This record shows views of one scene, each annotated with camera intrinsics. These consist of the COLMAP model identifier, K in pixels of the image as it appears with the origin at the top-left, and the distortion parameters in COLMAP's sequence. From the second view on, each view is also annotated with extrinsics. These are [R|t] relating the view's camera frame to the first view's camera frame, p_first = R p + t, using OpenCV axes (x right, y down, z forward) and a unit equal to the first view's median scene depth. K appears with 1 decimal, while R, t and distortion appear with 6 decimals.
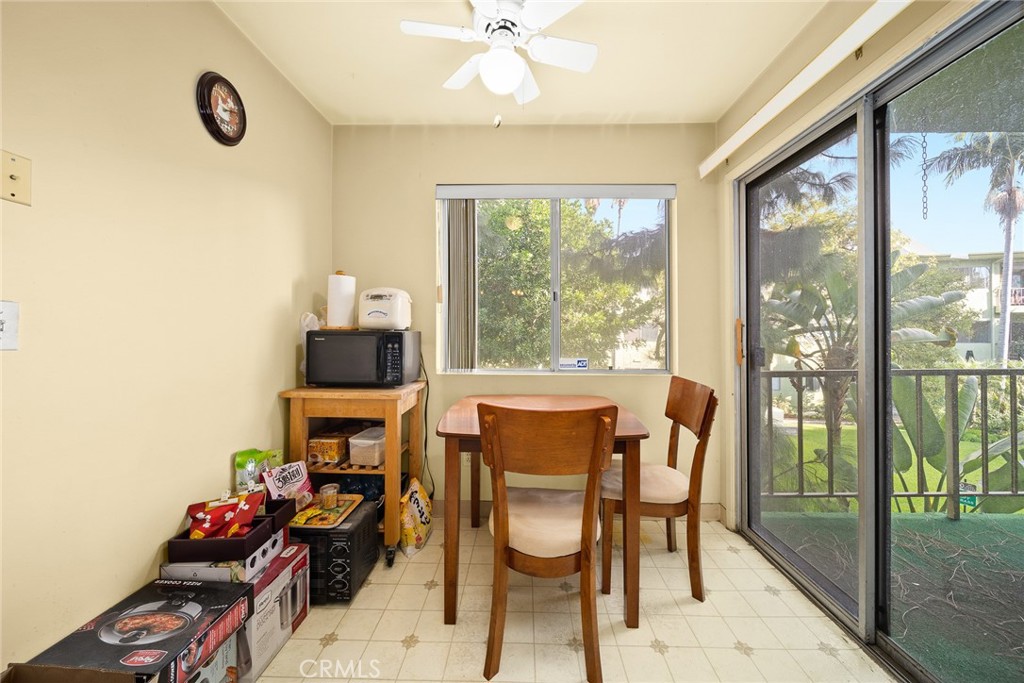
lens RADIAL K [[358.6, 0, 516.6], [0, 358.6, 337.8], [0, 0, 1]] dist [-0.013280, -0.000332]
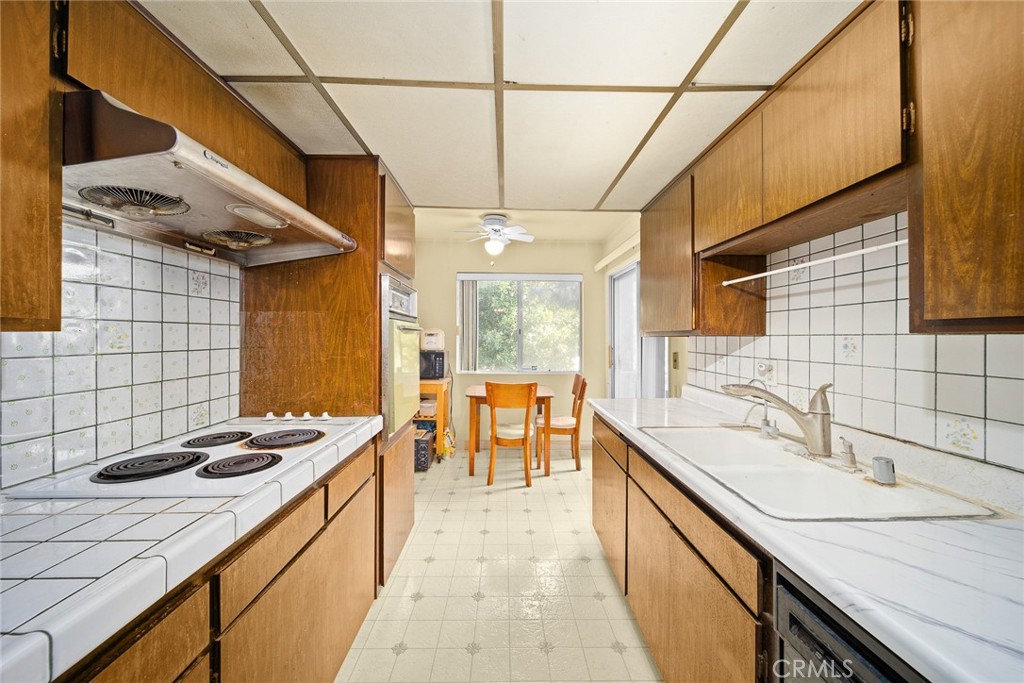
lens RADIAL K [[358.6, 0, 516.6], [0, 358.6, 337.8], [0, 0, 1]] dist [-0.013280, -0.000332]
pose [[0.998301, 0.006477, 0.057910, -0.021416], [-0.005350, 0.999794, -0.019589, -0.061570], [-0.058025, 0.019246, 0.998130, -1.081107]]
